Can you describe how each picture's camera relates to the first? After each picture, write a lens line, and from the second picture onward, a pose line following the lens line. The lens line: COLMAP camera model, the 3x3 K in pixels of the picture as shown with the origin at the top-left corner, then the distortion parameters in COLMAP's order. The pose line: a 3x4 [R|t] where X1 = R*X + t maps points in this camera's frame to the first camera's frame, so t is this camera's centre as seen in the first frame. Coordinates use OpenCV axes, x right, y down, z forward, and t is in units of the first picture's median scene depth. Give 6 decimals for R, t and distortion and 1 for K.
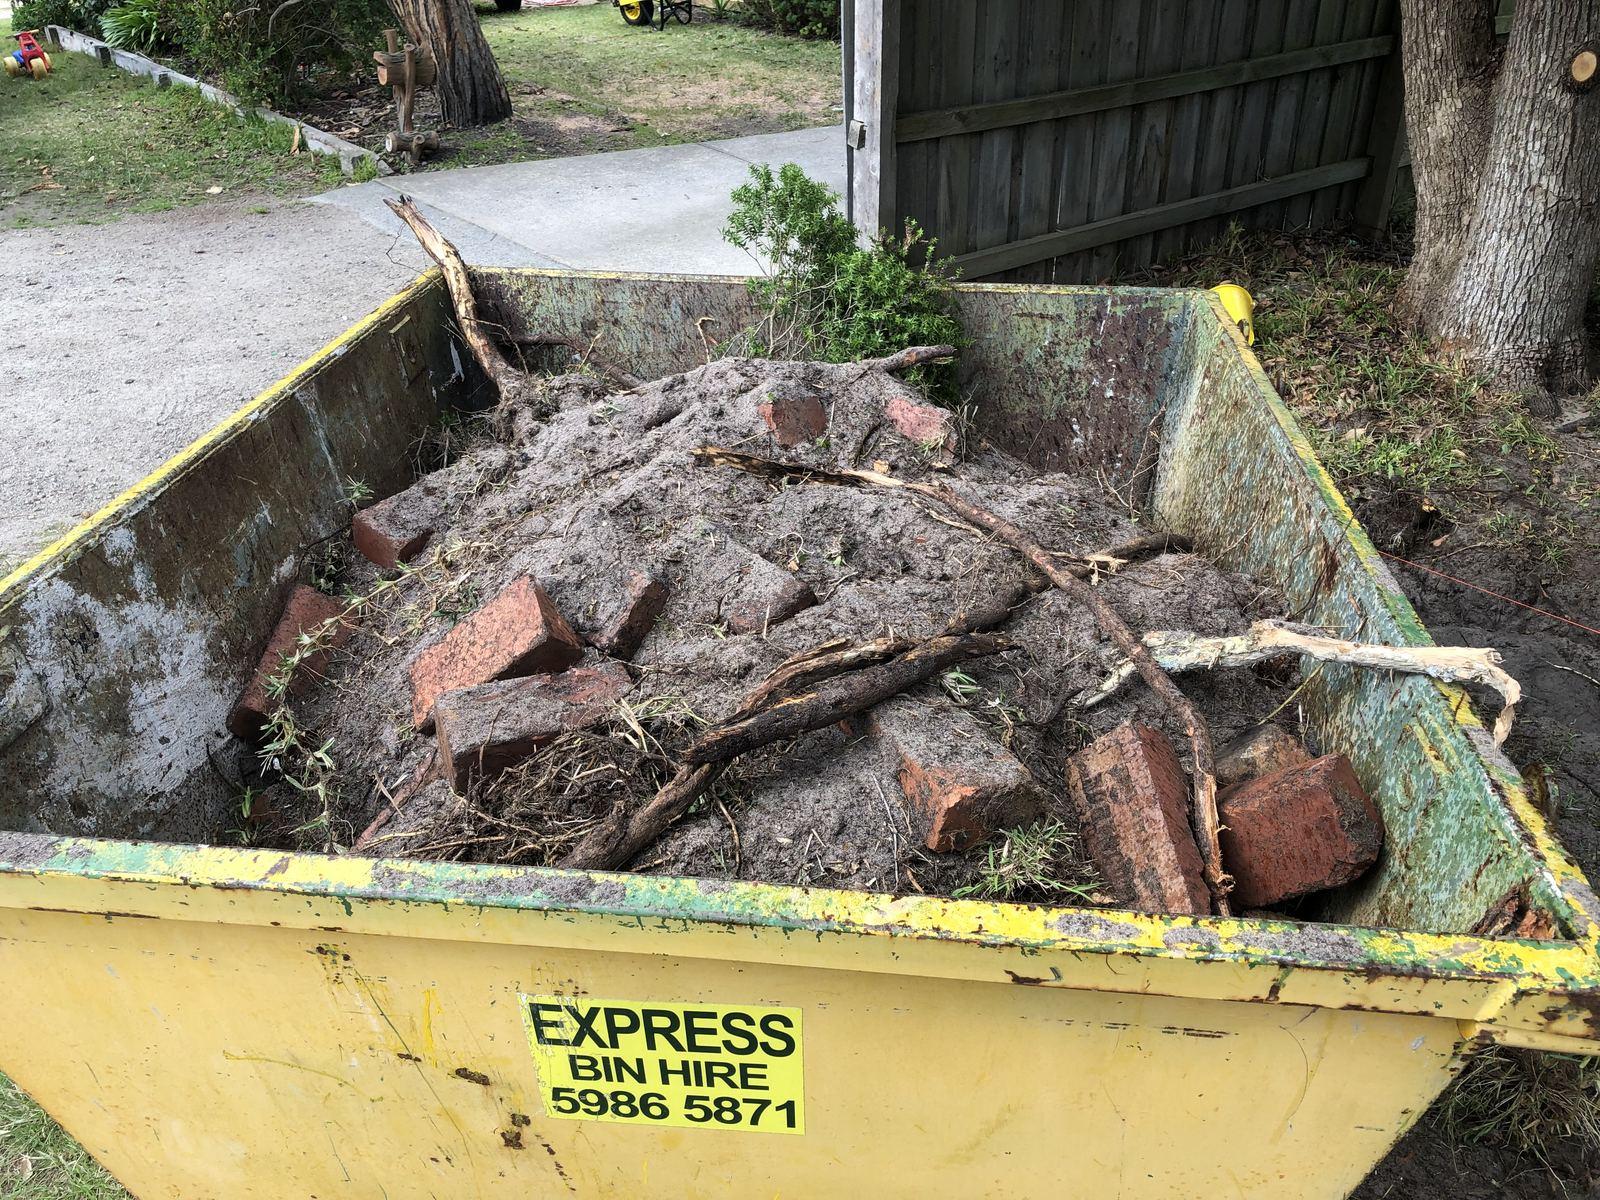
lens RADIAL K [[1398.2, 0, 820.4], [0, 1398.2, 572.8], [0, 0, 1]] dist [0.075556, -0.139799]
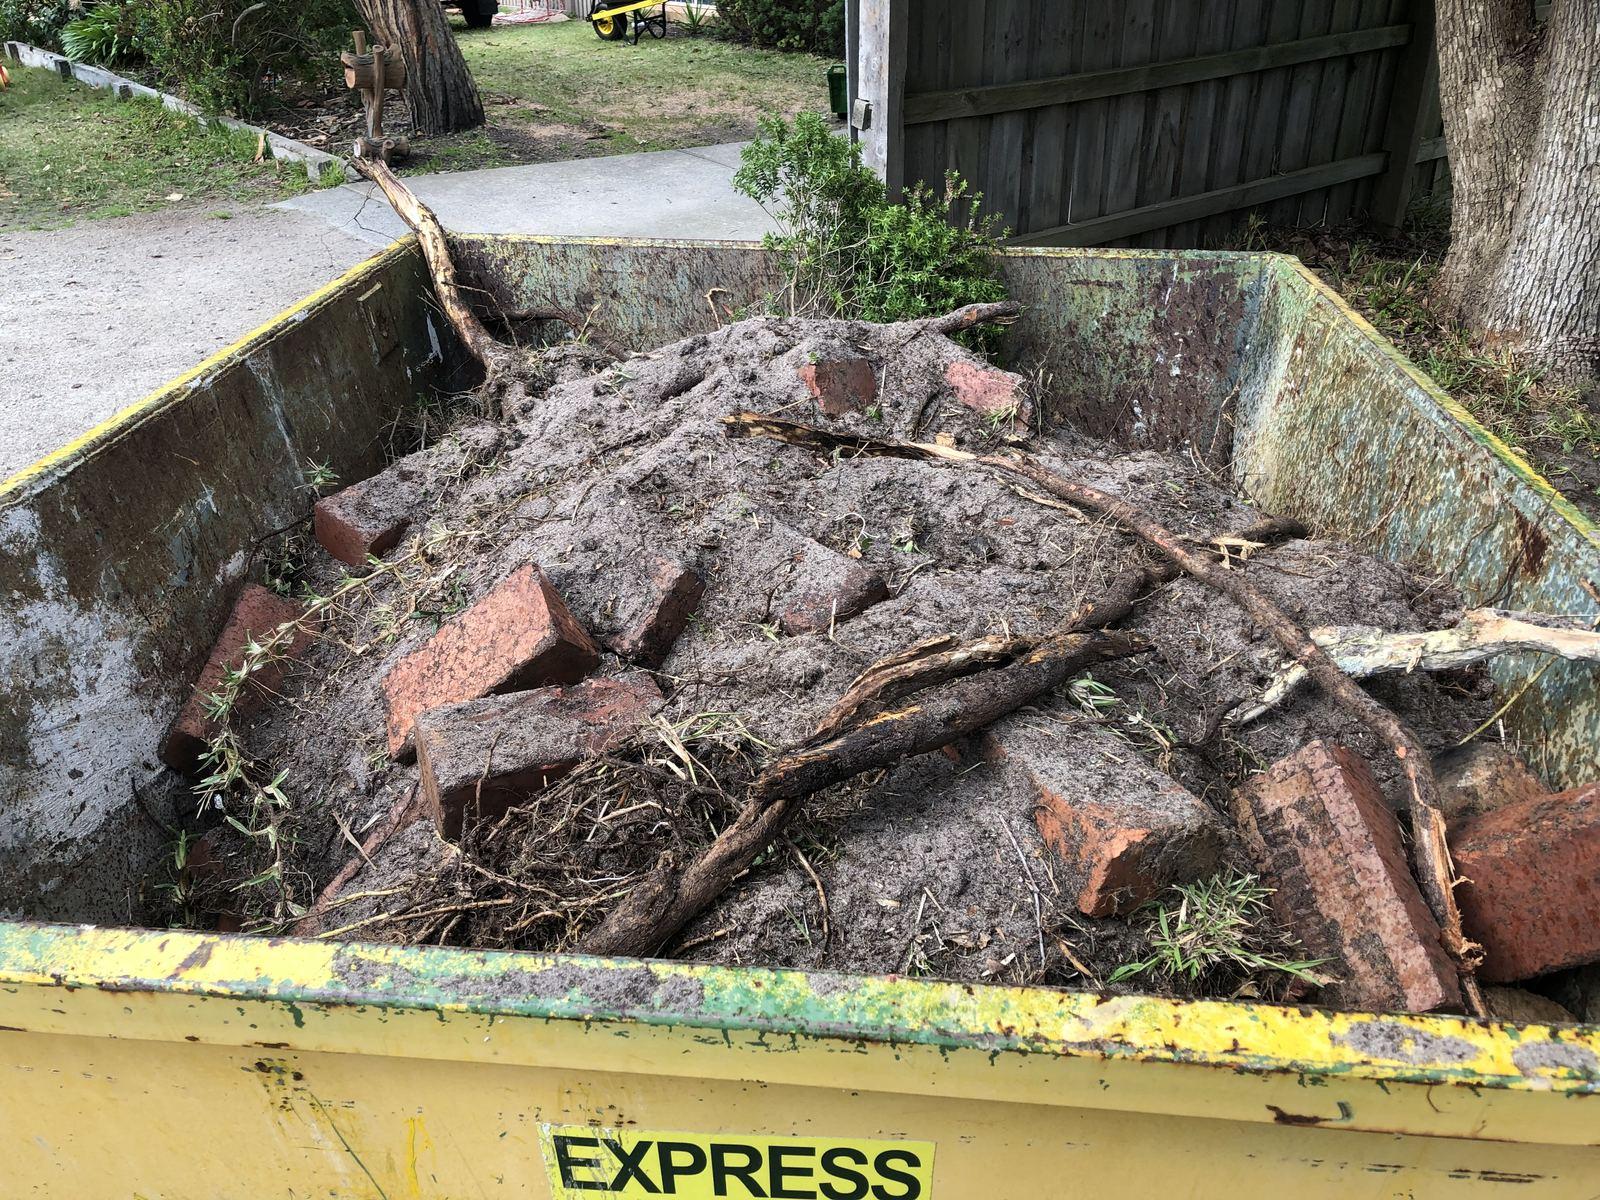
lens RADIAL K [[1322.4, 0, 781.7], [0, 1322.4, 594.3], [0, 0, 1]] dist [0.031548, -0.016048]
pose [[0.999922, -0.006558, 0.010645, -0.070604], [0.006676, 0.999917, -0.011039, 0.027323], [-0.010572, 0.011109, 0.999882, 0.234021]]
